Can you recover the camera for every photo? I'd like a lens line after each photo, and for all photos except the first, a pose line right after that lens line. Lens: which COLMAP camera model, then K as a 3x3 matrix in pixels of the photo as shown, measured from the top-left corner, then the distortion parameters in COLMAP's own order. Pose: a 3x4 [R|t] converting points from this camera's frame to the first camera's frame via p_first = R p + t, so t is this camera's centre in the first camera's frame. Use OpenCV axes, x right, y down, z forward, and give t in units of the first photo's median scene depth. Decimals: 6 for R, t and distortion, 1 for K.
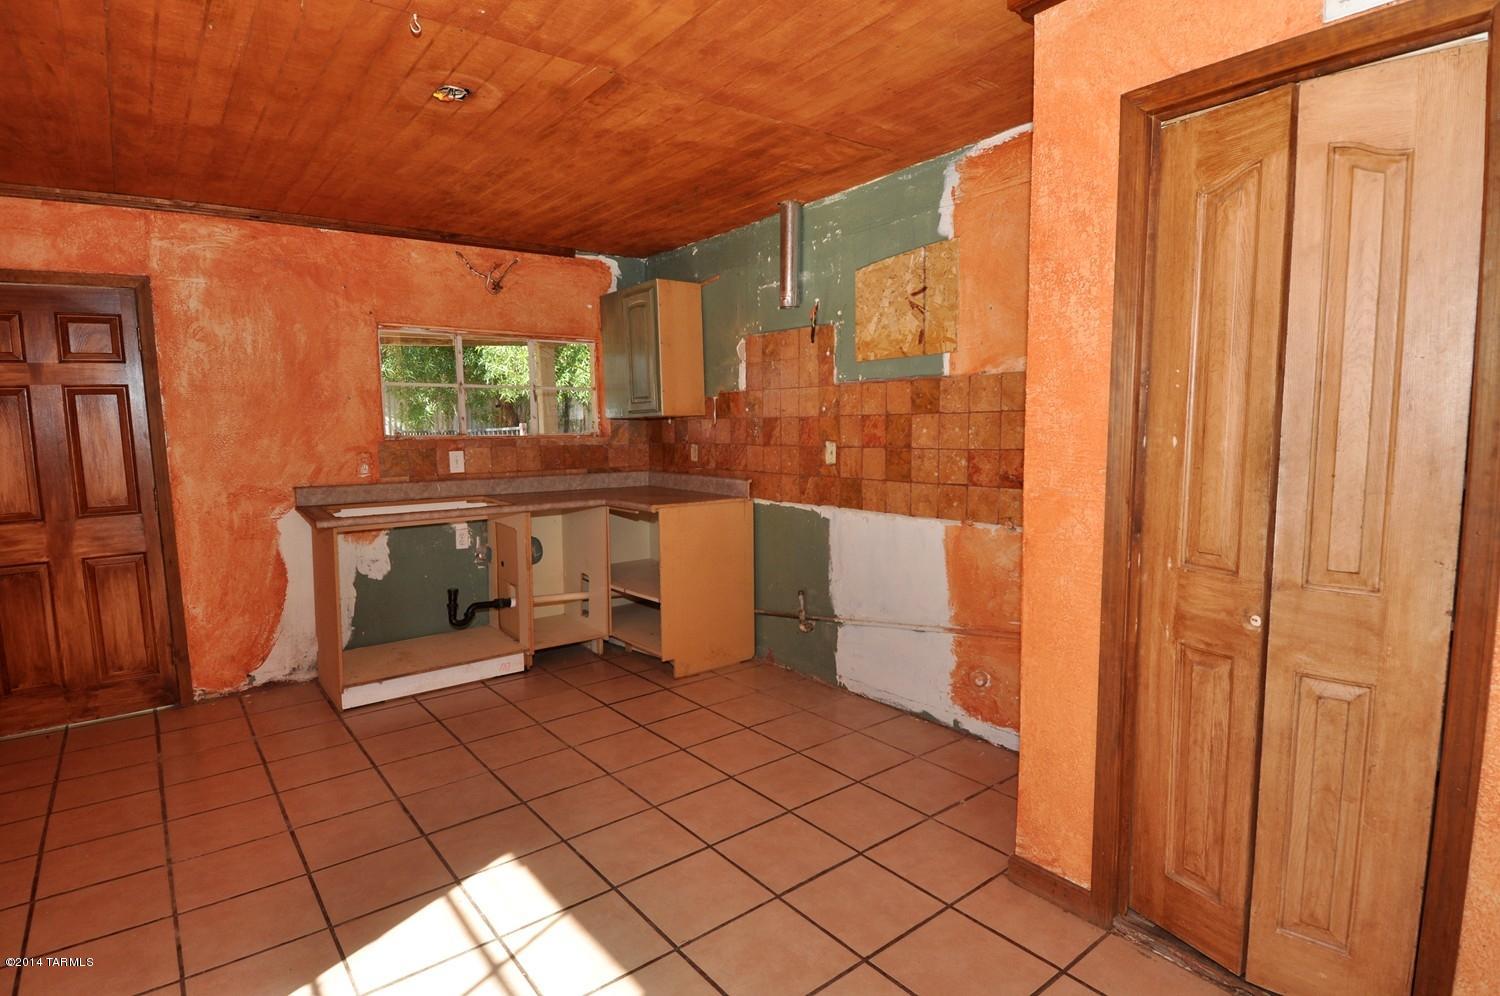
lens RADIAL K [[772.8, 0, 757.9], [0, 772.8, 498.7], [0, 0, 1]] dist [0.005497, -0.006909]
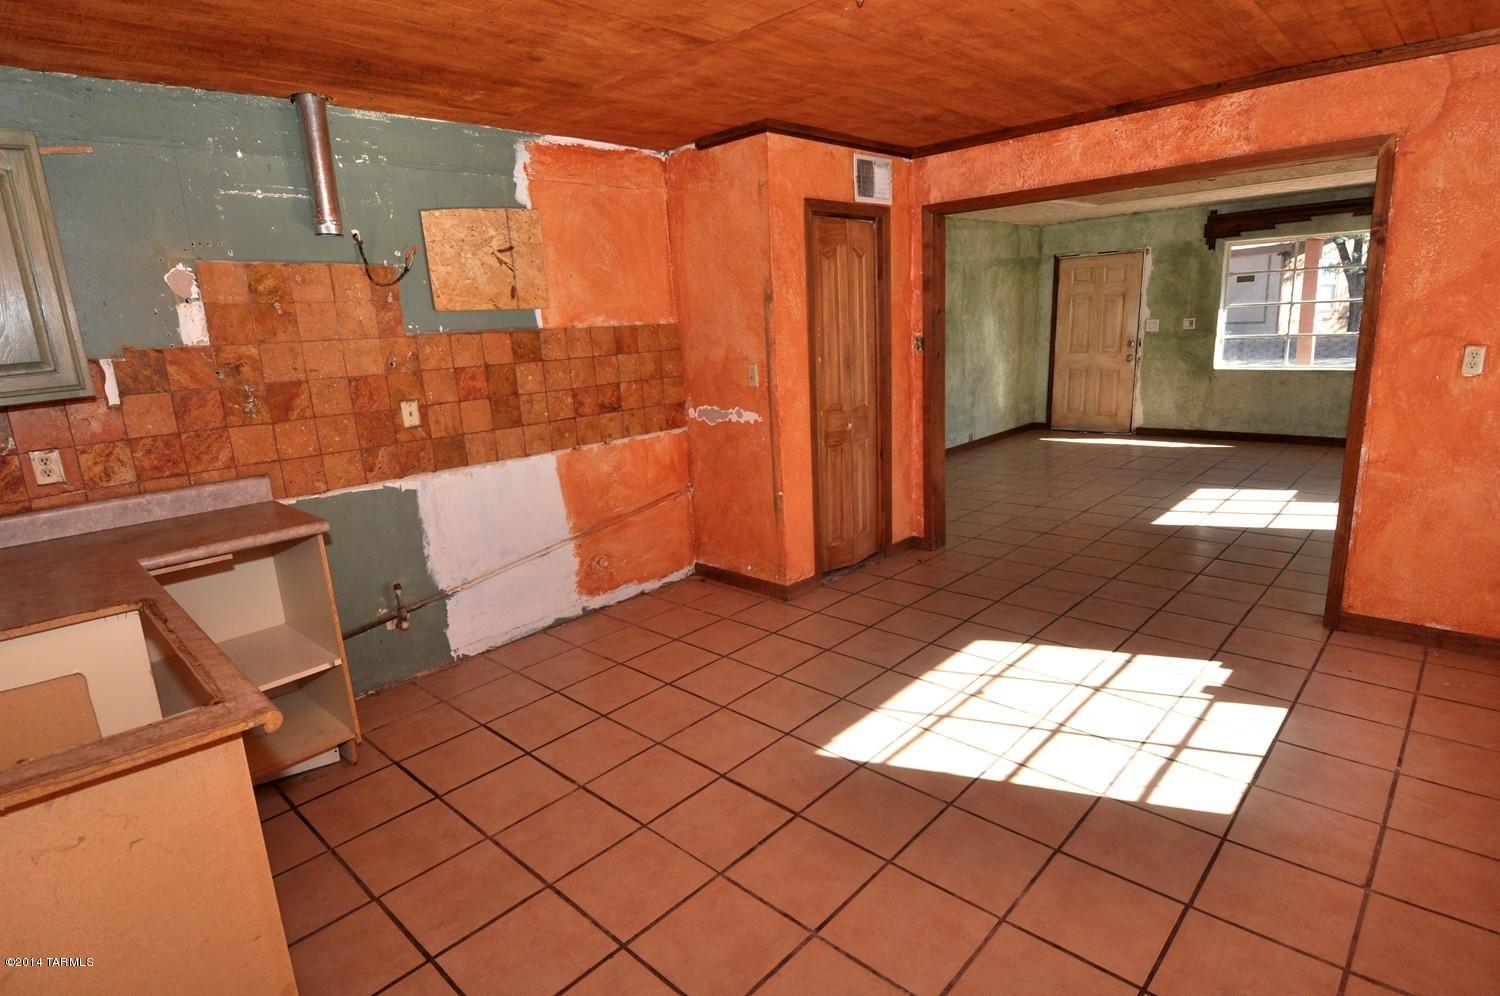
lens RADIAL K [[772.8, 0, 759.2], [0, 772.8, 504.8], [0, 0, 1]] dist [0.005497, -0.006909]
pose [[-0.152751, -0.200305, 0.967753, -0.966951], [0.154301, 0.962401, 0.223552, -0.110046], [-0.976145, 0.183473, -0.116101, 0.838814]]
